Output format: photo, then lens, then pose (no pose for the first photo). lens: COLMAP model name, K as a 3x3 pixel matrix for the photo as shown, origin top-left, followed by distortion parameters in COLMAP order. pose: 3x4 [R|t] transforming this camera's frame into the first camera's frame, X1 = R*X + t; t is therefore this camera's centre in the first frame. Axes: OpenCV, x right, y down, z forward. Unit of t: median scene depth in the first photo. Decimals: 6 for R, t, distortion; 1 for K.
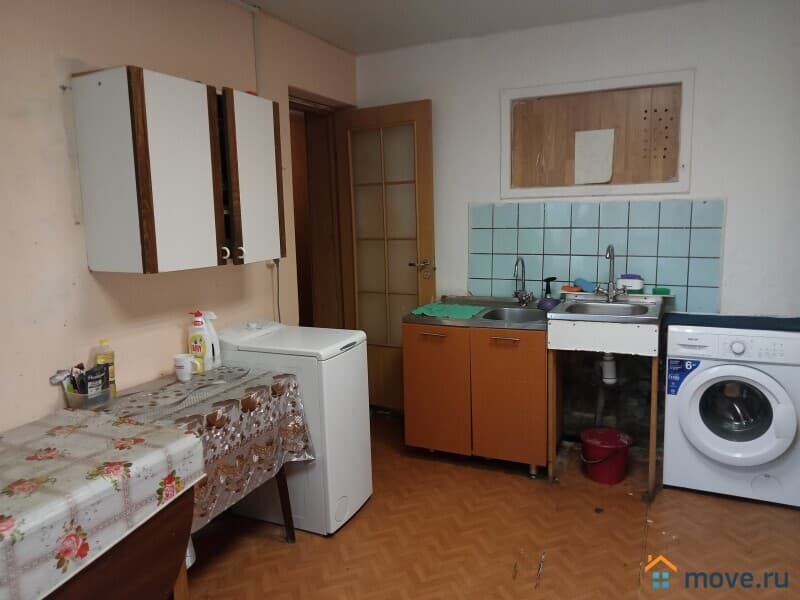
lens RADIAL K [[589.1, 0, 402.5], [0, 589.1, 294.5], [0, 0, 1]] dist [0.042963, -0.033709]
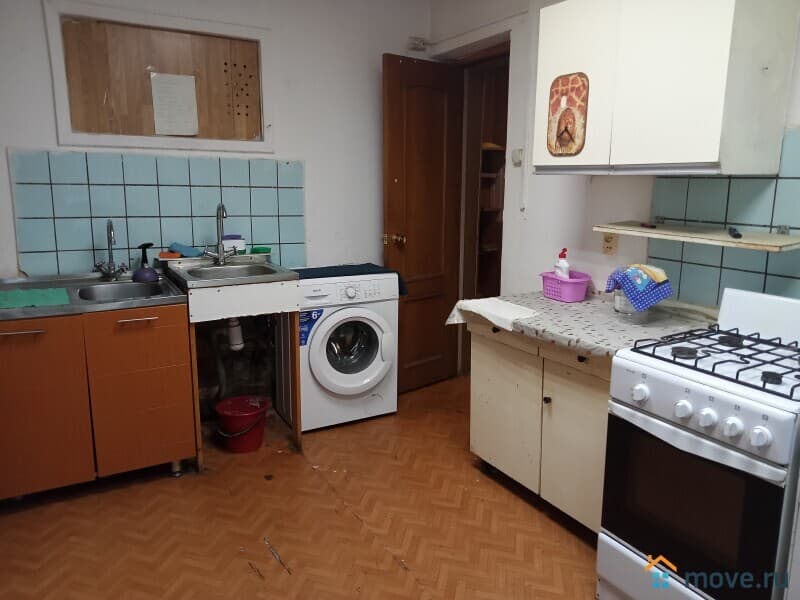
lens RADIAL K [[589.1, 0, 402.5], [0, 589.1, 294.5], [0, 0, 1]] dist [0.042963, -0.033709]
pose [[0.580173, -0.126998, 0.804532, -0.250857], [0.091758, 0.991672, 0.090369, 0.000547], [-0.809308, 0.021393, 0.586994, 0.222213]]
